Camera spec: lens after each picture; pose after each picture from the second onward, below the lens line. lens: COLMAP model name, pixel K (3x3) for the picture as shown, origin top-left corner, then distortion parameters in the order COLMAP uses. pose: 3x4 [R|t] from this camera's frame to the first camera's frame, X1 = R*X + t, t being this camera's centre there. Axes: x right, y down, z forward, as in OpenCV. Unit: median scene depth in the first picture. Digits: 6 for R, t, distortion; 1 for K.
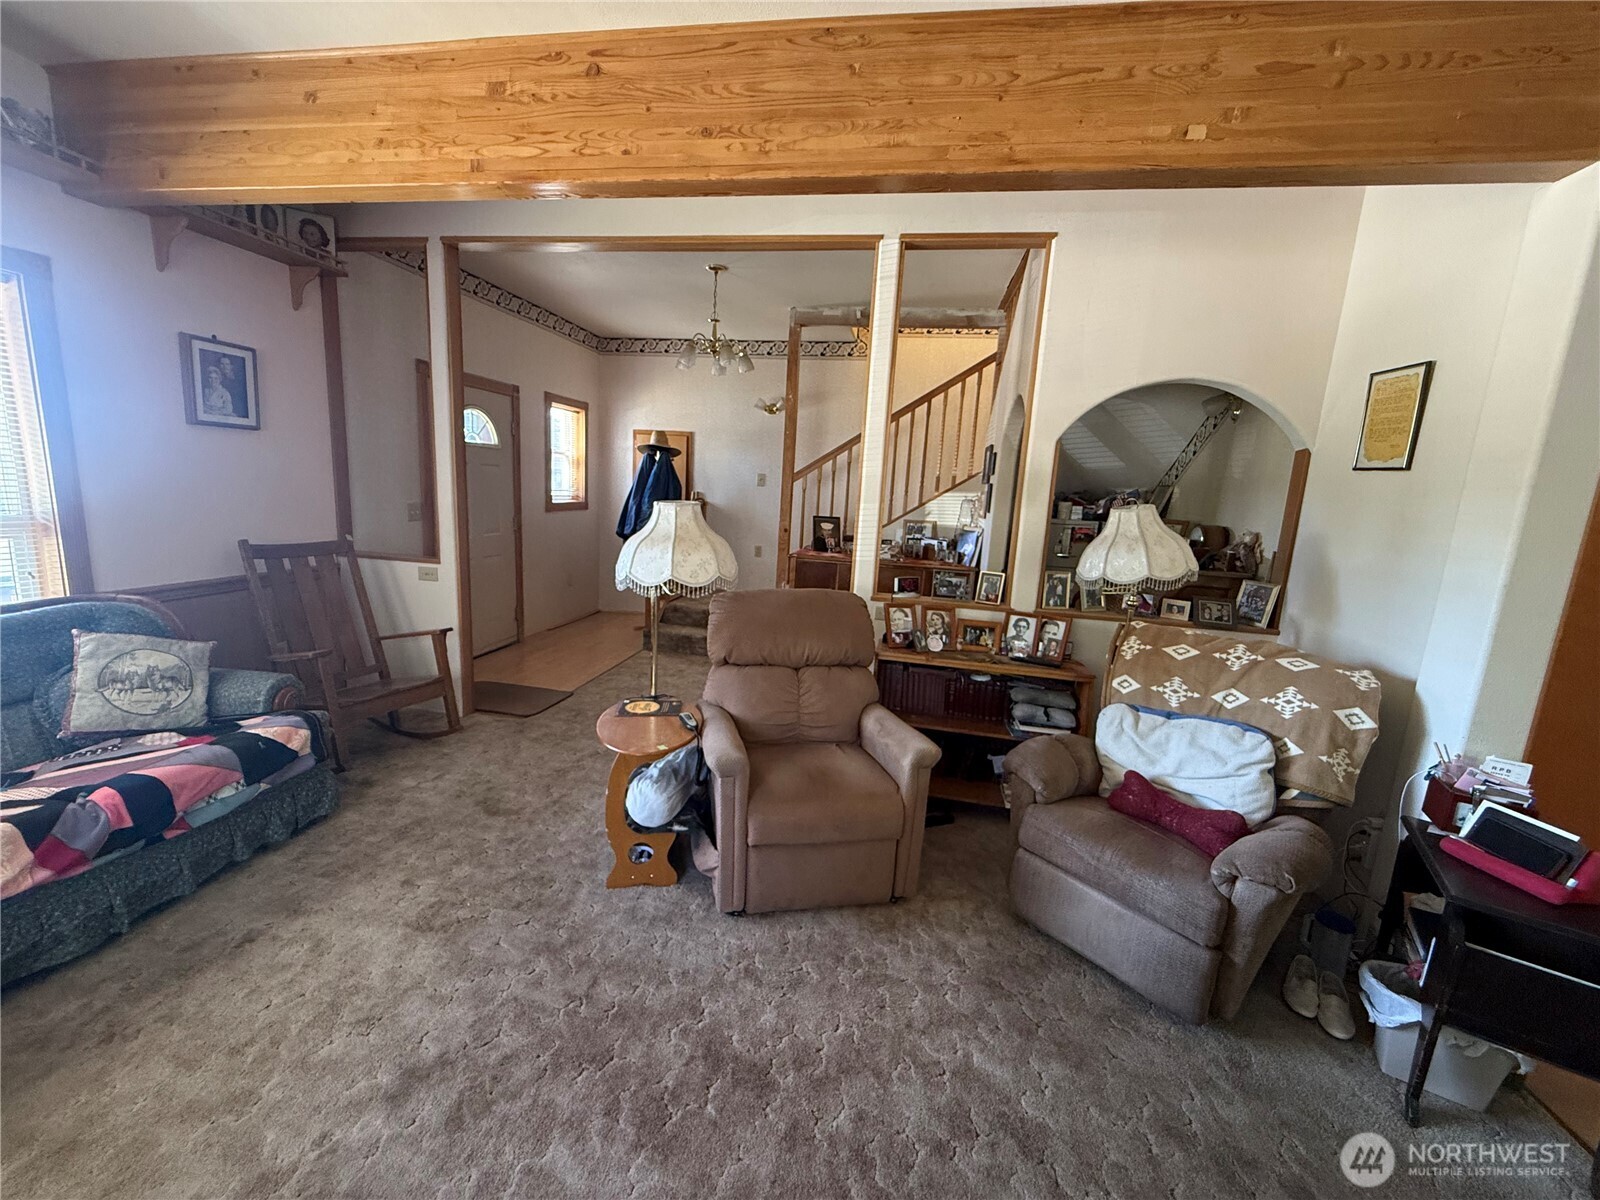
lens RADIAL K [[639.4, 0, 800.5], [0, 639.4, 599.5], [0, 0, 1]] dist [-0.001104, -0.000030]
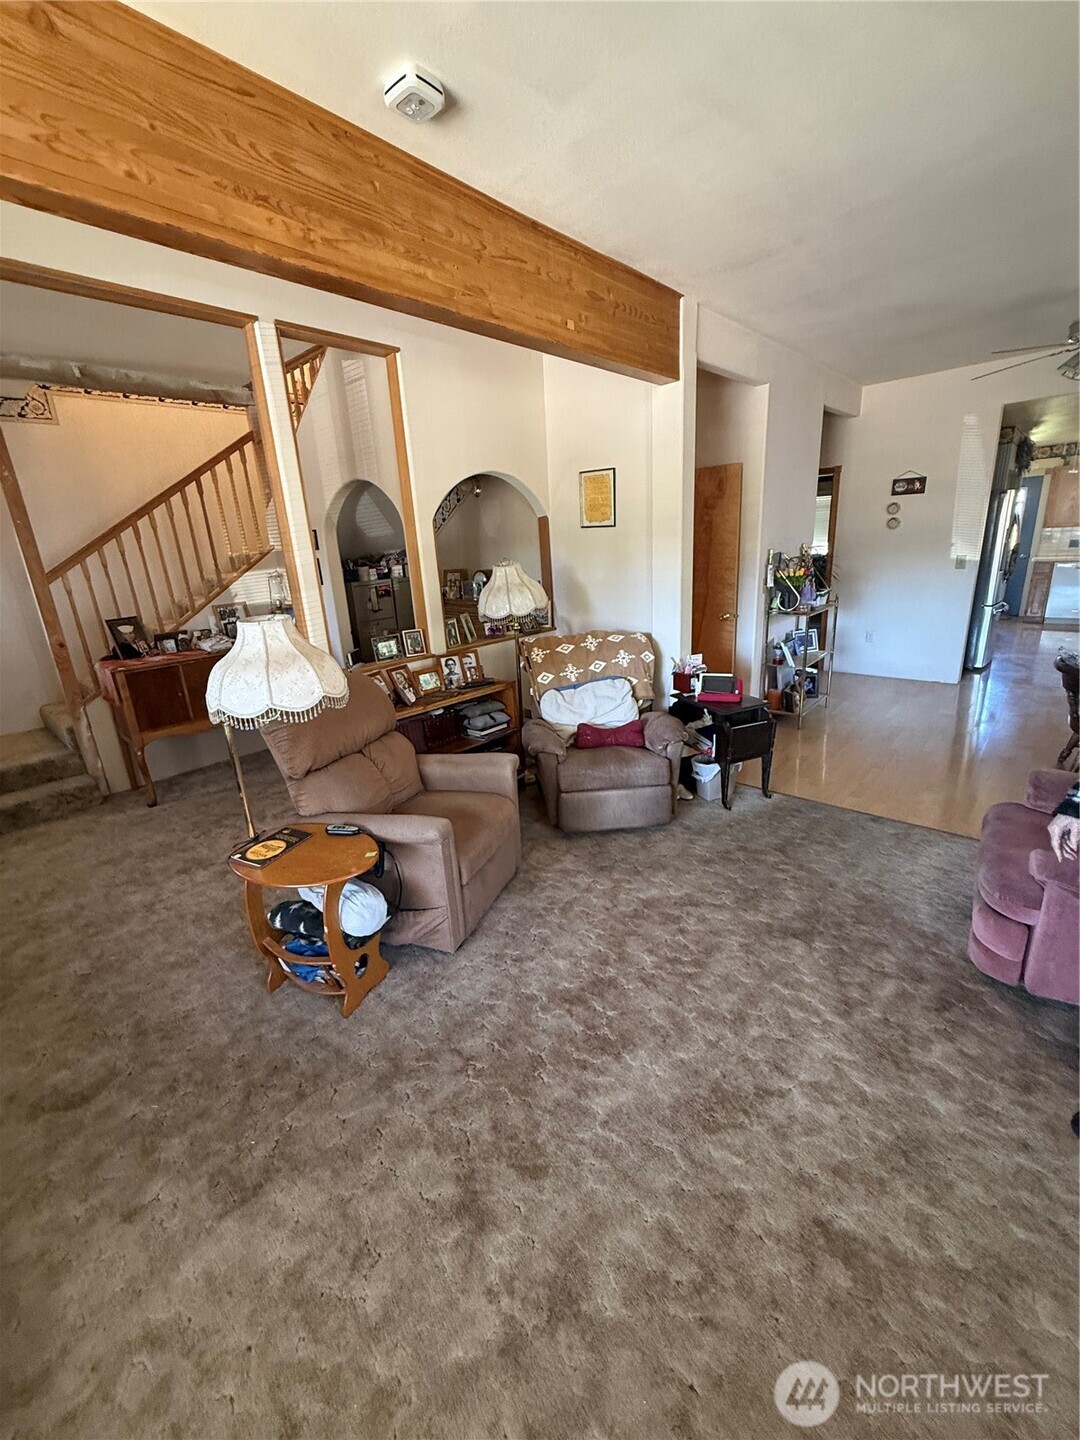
lens RADIAL K [[575.5, 0, 539.4], [0, 575.5, 713.9], [0, 0, 1]] dist [-0.001104, -0.000030]
pose [[0.531214, -0.324324, 0.782704, -0.659759], [0.234454, 0.944026, 0.232049, -0.119678], [-0.814152, 0.060241, 0.577519, 0.214502]]
